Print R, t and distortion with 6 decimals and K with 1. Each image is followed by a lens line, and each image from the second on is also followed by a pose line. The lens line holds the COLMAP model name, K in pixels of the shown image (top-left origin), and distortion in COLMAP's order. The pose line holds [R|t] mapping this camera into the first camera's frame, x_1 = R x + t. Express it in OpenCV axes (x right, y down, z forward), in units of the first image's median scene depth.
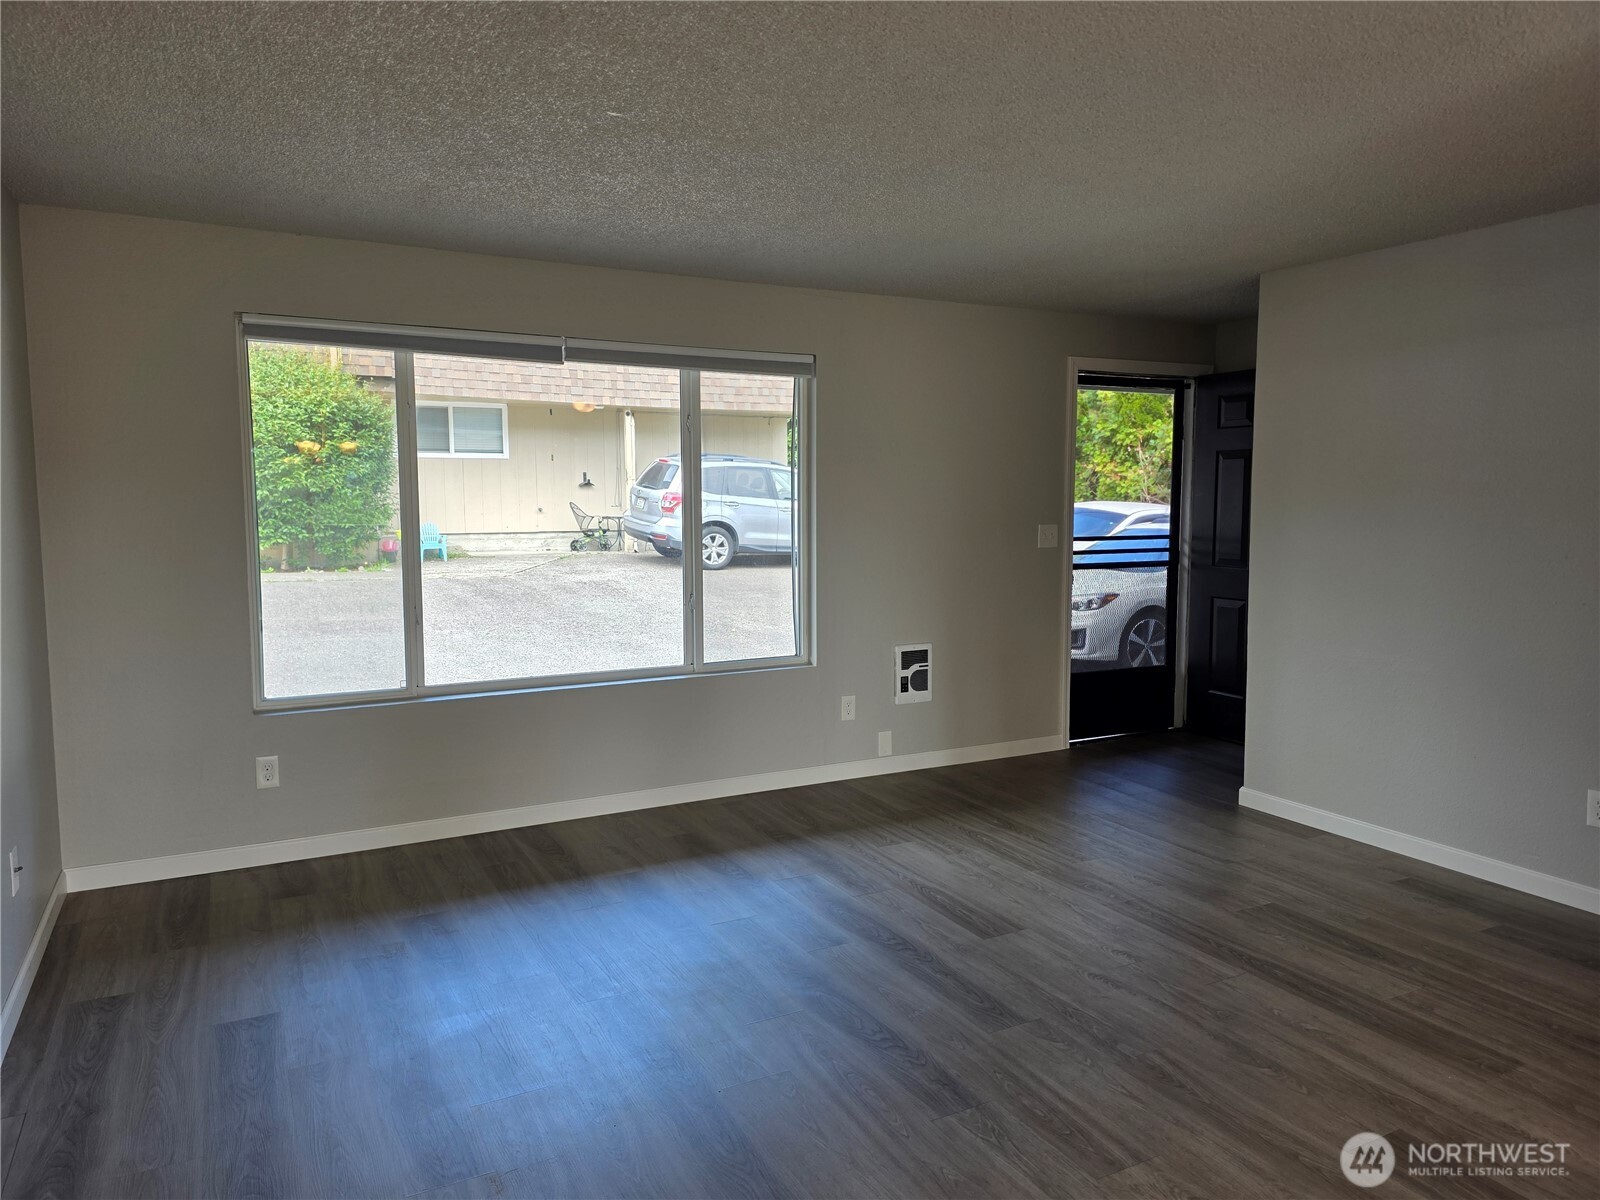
lens RADIAL K [[1077.1, 0, 804.8], [0, 1077.1, 595.7], [0, 0, 1]] dist [0.068110, -0.063909]
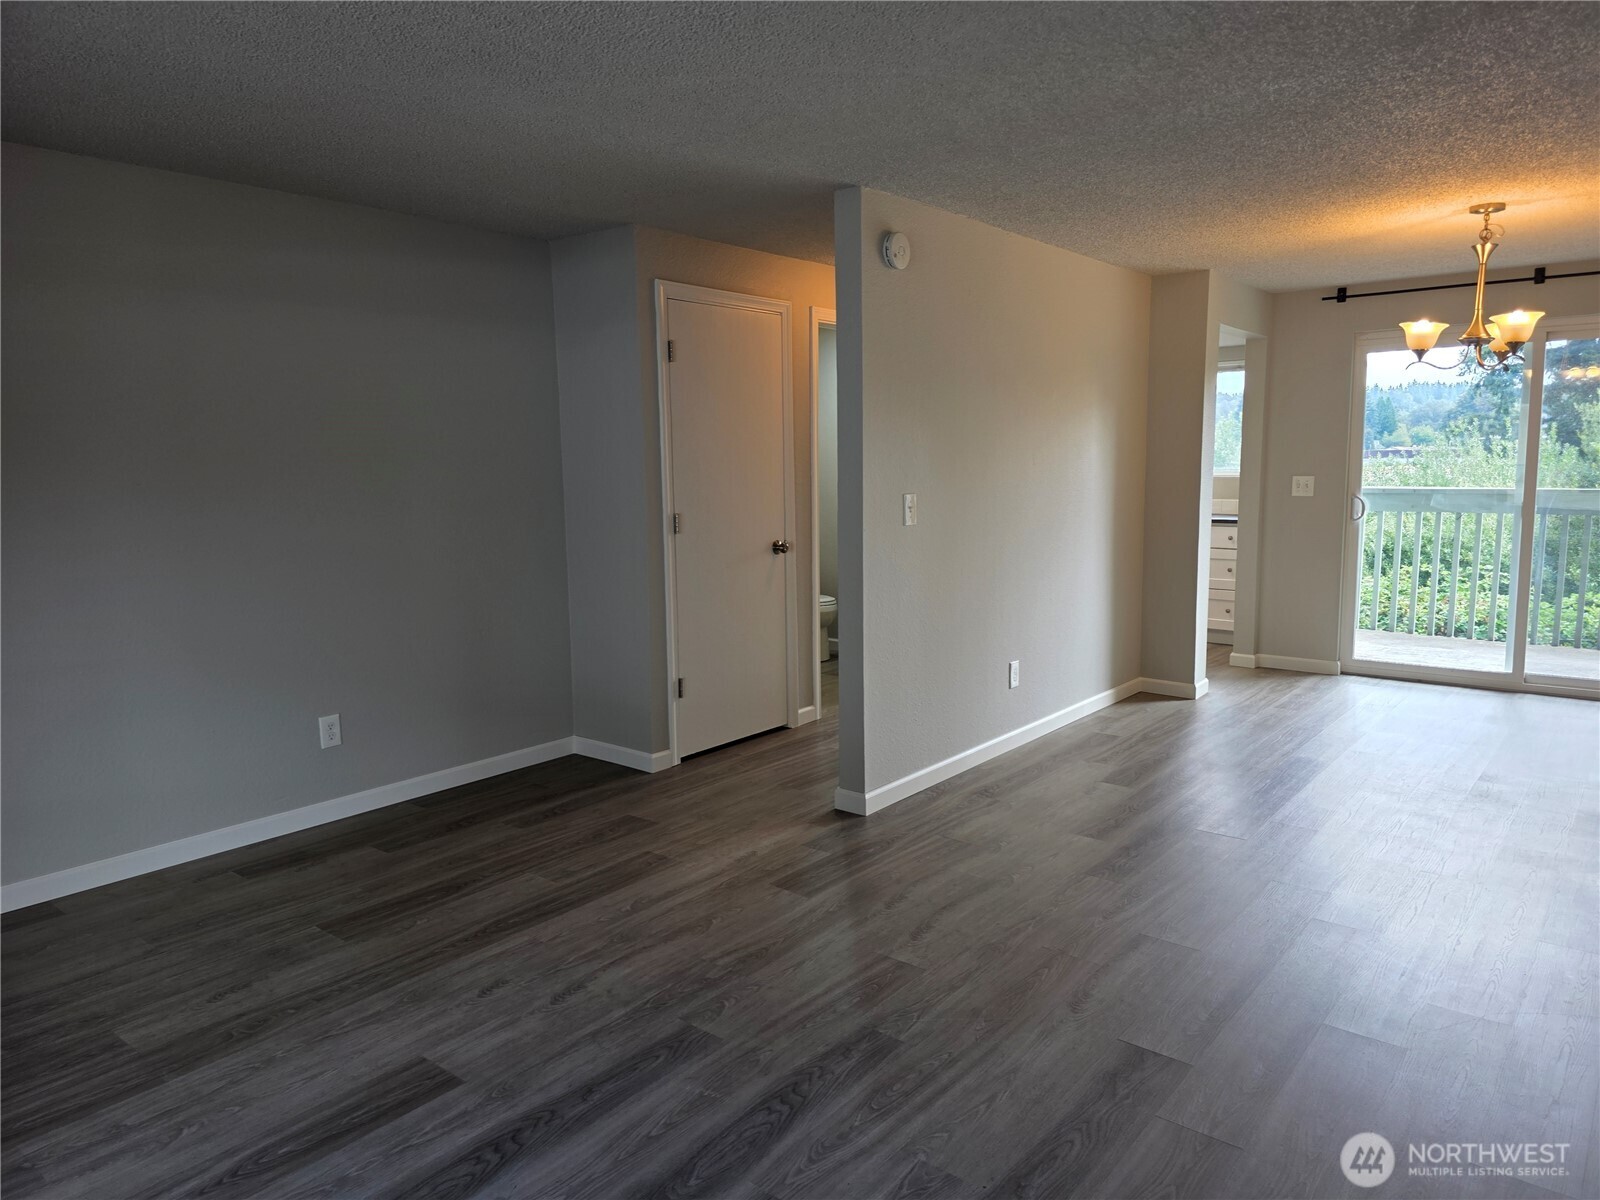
lens RADIAL K [[1077.1, 0, 804.8], [0, 1077.1, 595.7], [0, 0, 1]] dist [0.068110, -0.063909]
pose [[-0.389961, -0.113114, 0.913858, -0.571273], [0.097422, 0.981789, 0.163094, -0.094705], [-0.915663, 0.152630, -0.371840, 1.081379]]
